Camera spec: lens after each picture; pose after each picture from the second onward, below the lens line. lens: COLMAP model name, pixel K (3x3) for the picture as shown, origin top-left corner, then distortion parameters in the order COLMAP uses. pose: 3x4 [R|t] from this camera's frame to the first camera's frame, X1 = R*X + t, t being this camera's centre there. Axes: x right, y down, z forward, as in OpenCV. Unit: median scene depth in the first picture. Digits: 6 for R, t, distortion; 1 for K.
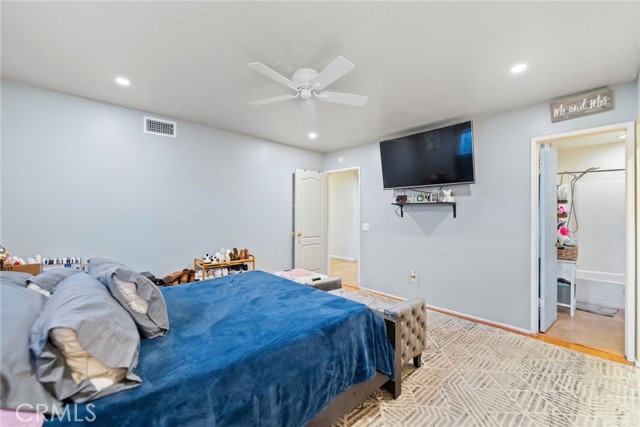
lens RADIAL K [[264.8, 0, 317.1], [0, 264.8, 215.2], [0, 0, 1]] dist [-0.000799, -0.000225]
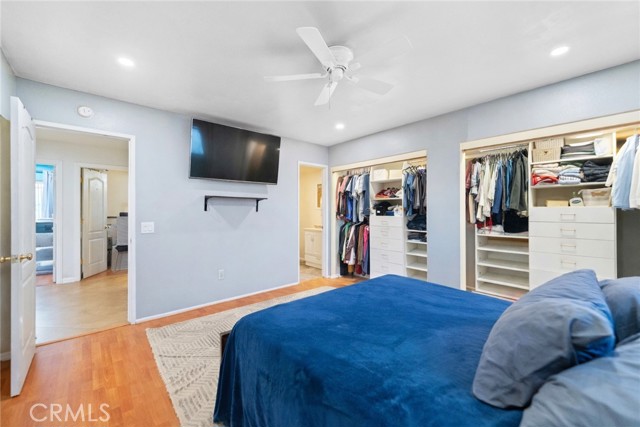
lens RADIAL K [[264.8, 0, 317.1], [0, 264.8, 215.2], [0, 0, 1]] dist [-0.000799, -0.000225]
pose [[0.004594, -0.013936, 0.999892, -0.608509], [0.016697, 0.999765, 0.013857, 0.012382], [-0.999850, 0.016632, 0.004826, 0.669823]]
